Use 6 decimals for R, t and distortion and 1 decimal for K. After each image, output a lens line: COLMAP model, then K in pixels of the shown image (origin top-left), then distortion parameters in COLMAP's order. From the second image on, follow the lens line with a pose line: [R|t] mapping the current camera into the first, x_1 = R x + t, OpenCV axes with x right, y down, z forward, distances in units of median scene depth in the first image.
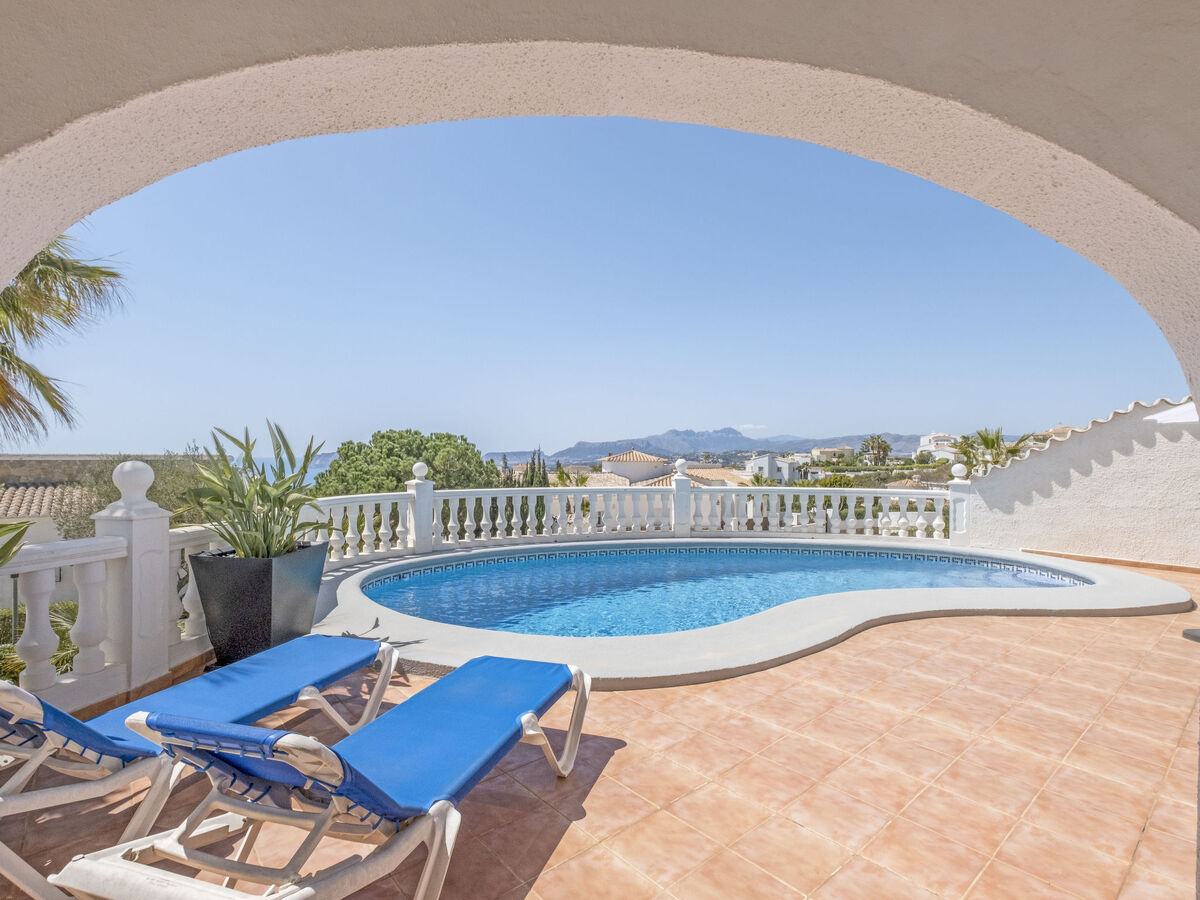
lens RADIAL K [[581.6, 0, 596.0], [0, 581.6, 449.4], [0, 0, 1]] dist [-0.006001, 0.000663]
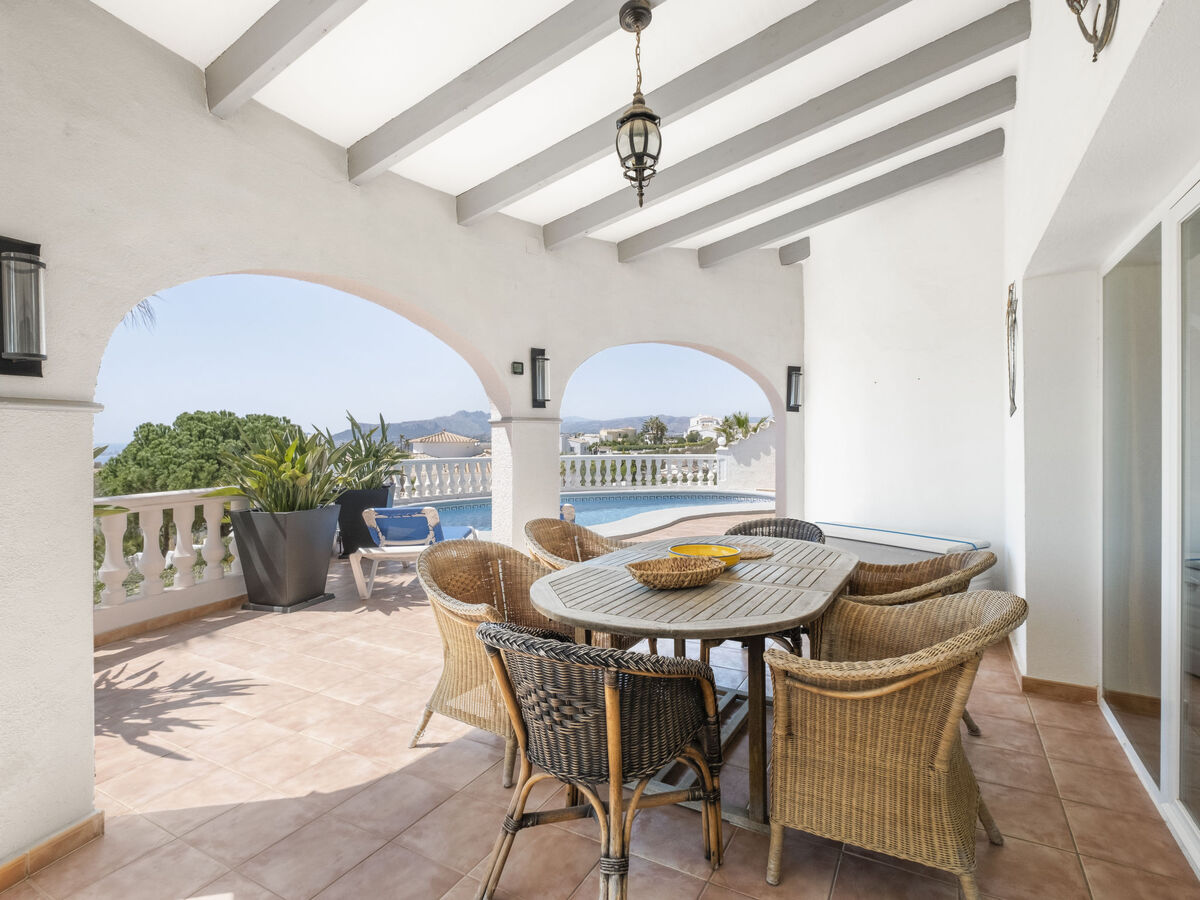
lens RADIAL K [[596.6, 0, 600.2], [0, 596.6, 447.0], [0, 0, 1]] dist [-0.018065, -0.000016]
pose [[0.935750, -0.015805, 0.352310, -0.087847], [0.006265, 0.999583, 0.028204, 0.001931], [-0.352608, -0.024184, 0.935458, -0.137458]]
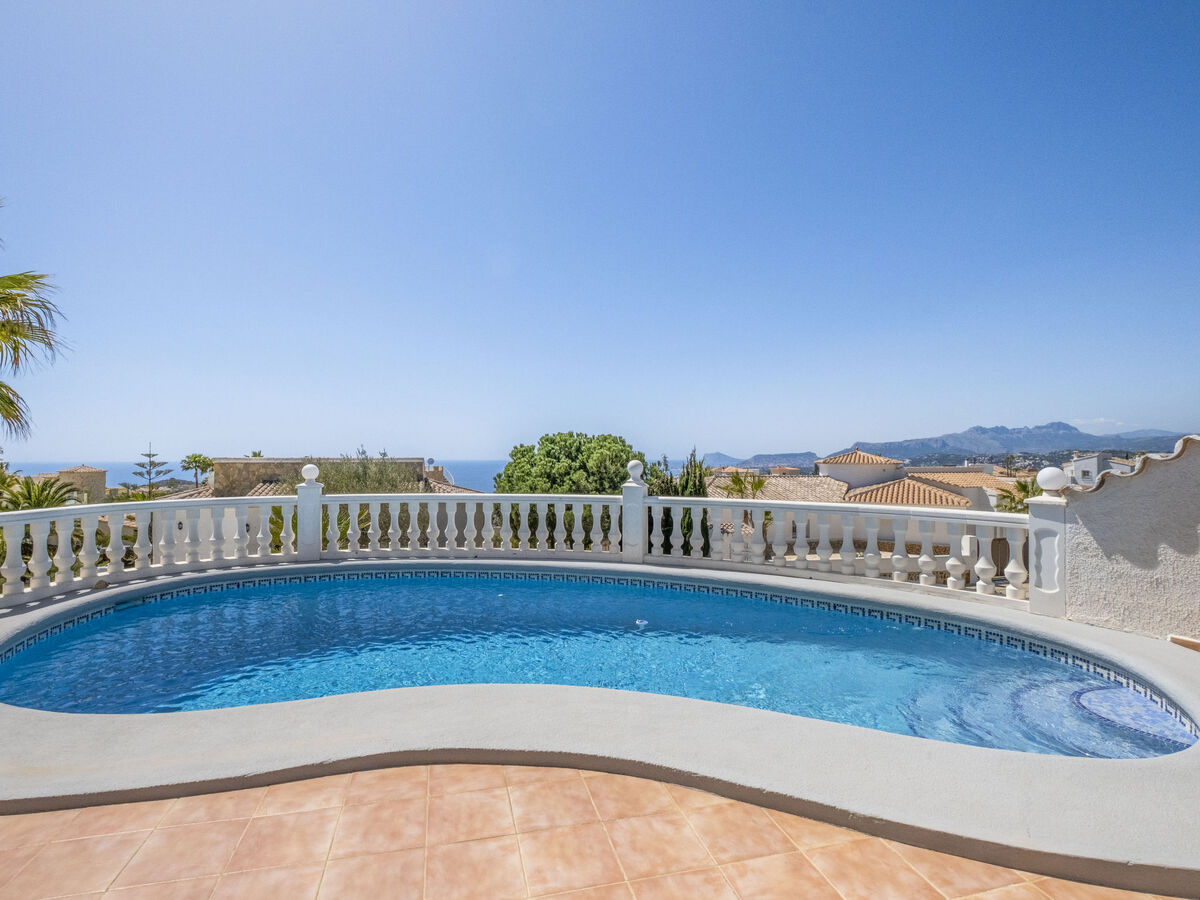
lens RADIAL K [[581.6, 0, 608.0], [0, 581.6, 456.0], [0, 0, 1]] dist [-0.006001, 0.000663]
pose [[0.904678, -0.005712, -0.426058, 0.173637], [0.008790, 0.999948, 0.005258, 0.002729], [0.426006, -0.008502, 0.904680, 0.116801]]
